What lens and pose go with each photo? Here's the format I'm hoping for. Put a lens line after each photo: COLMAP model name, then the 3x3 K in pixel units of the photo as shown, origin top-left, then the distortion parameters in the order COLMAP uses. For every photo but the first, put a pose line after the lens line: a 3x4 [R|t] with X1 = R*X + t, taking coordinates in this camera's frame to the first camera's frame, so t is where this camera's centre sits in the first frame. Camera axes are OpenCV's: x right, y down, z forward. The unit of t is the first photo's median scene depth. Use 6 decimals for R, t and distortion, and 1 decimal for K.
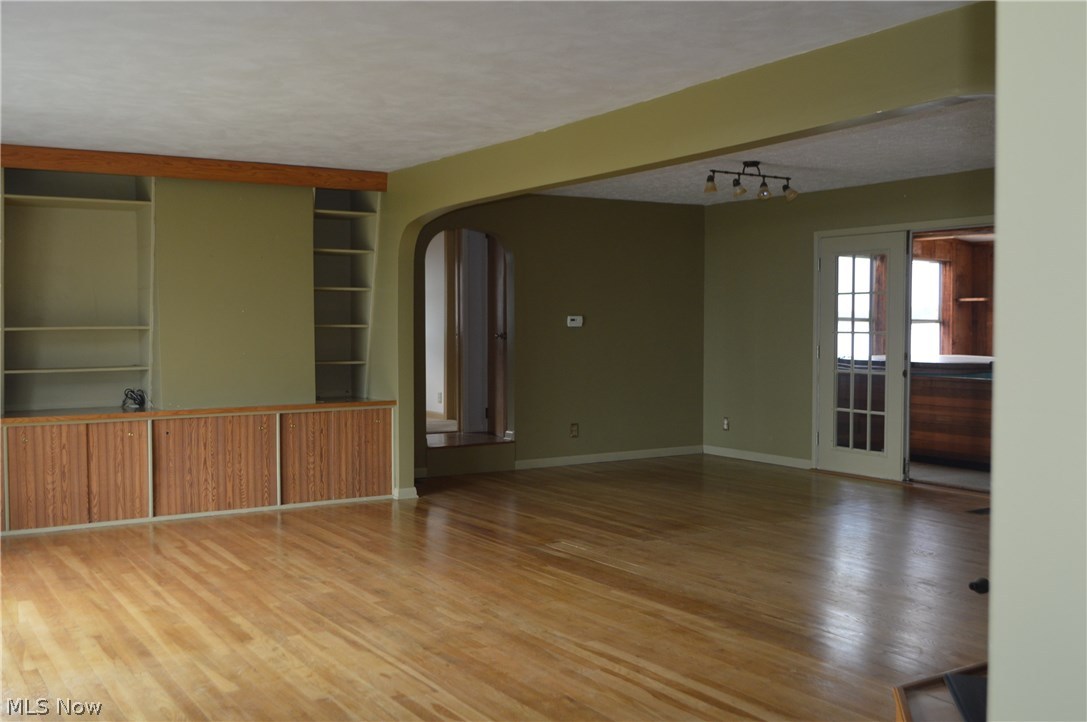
lens RADIAL K [[1098.7, 0, 543.5], [0, 1098.7, 361.0], [0, 0, 1]] dist [-0.006911, -0.019452]
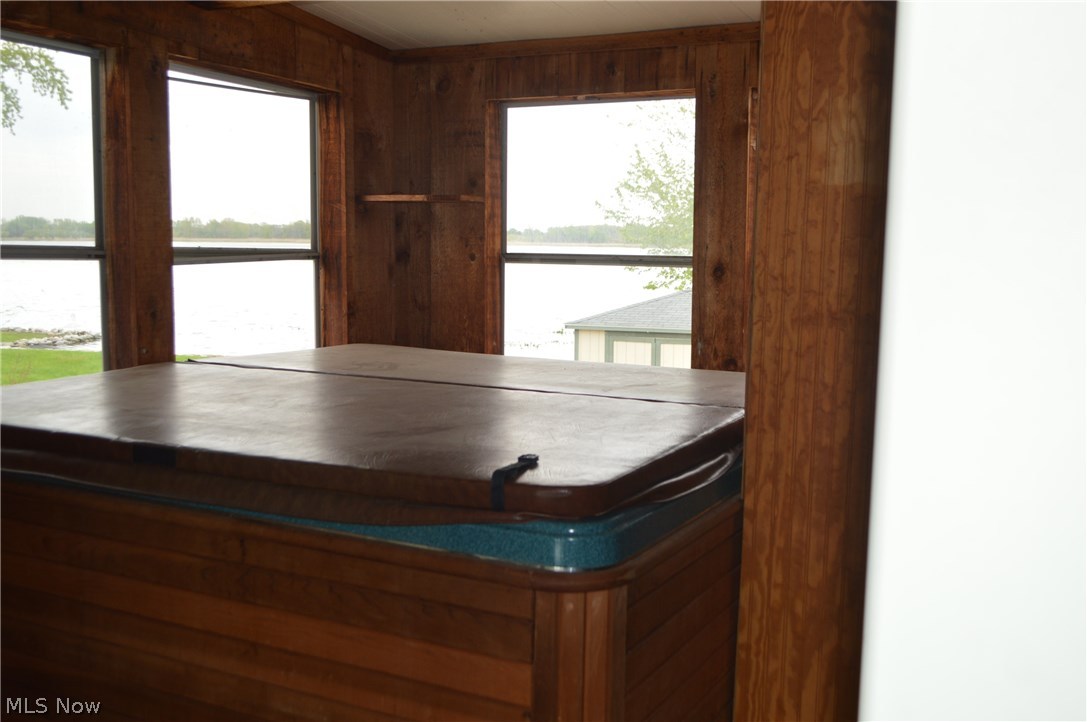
lens RADIAL K [[1098.7, 0, 543.5], [0, 1098.7, 361.0], [0, 0, 1]] dist [-0.006911, -0.019452]
pose [[0.871317, -0.046507, 0.488512, 0.281823], [0.007026, 0.996579, 0.082343, -0.035061], [-0.490670, -0.068315, 0.868663, 0.731264]]
